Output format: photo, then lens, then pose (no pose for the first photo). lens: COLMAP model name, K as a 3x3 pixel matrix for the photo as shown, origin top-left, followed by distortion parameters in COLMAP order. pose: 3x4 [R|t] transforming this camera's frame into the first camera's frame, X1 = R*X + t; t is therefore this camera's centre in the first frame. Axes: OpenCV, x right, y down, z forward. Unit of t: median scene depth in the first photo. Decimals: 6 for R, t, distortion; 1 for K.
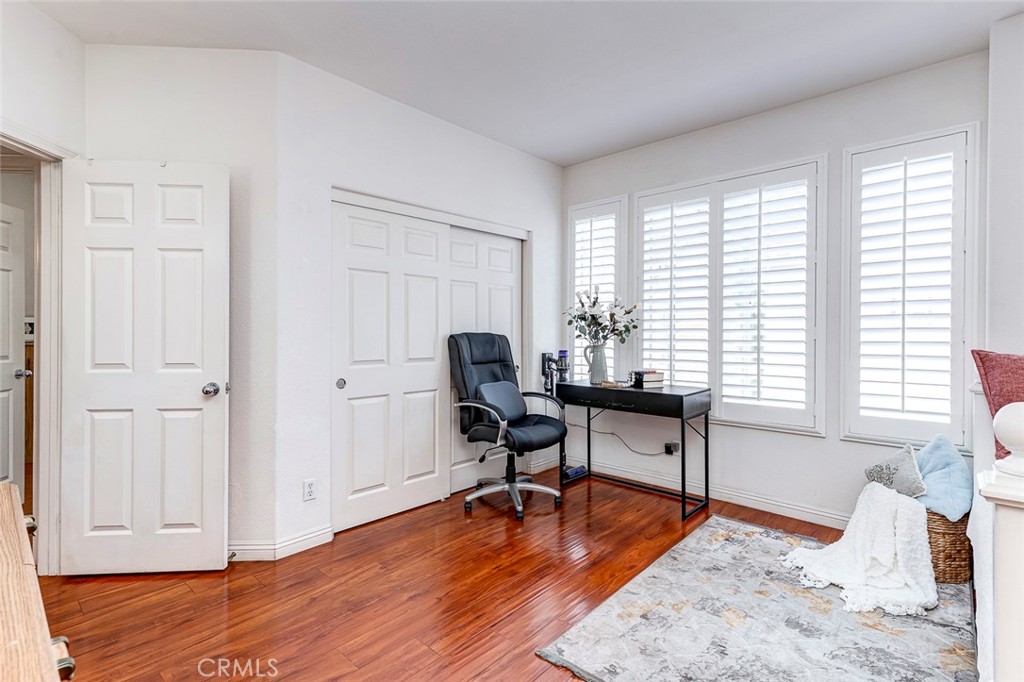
lens RADIAL K [[492.6, 0, 507.6], [0, 492.6, 336.9], [0, 0, 1]] dist [0.015906, -0.003417]
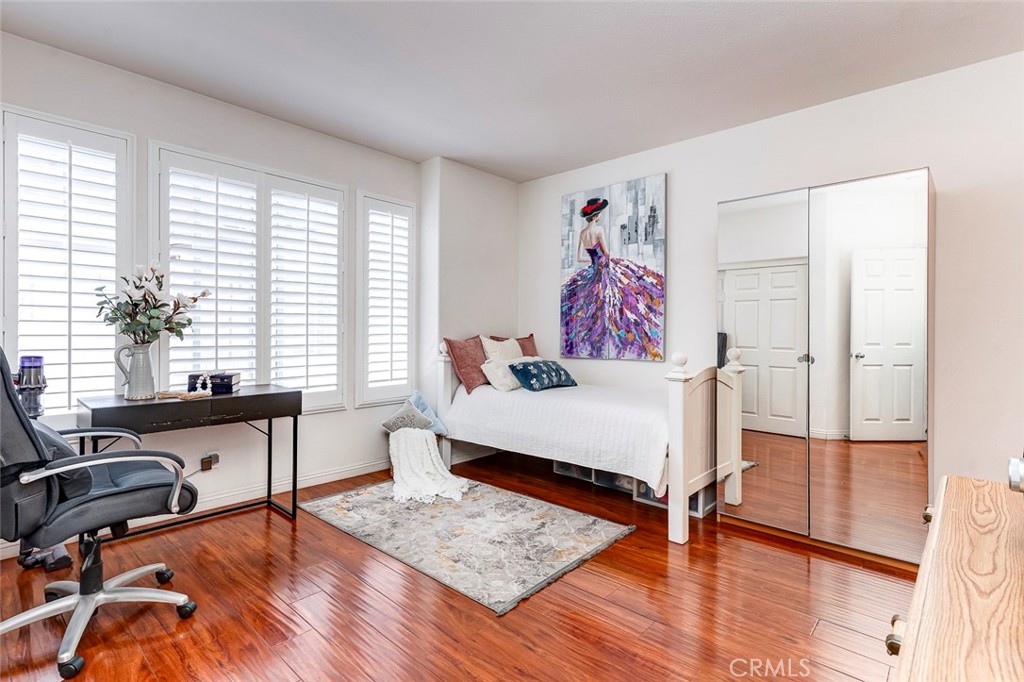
lens RADIAL K [[492.6, 0, 505.5], [0, 492.6, 331.8], [0, 0, 1]] dist [0.015906, -0.003417]
pose [[-0.002799, -0.009188, 0.999954, -0.669570], [-0.000155, 0.999958, 0.009188, -0.009716], [-0.999996, -0.000130, -0.002800, 0.626562]]
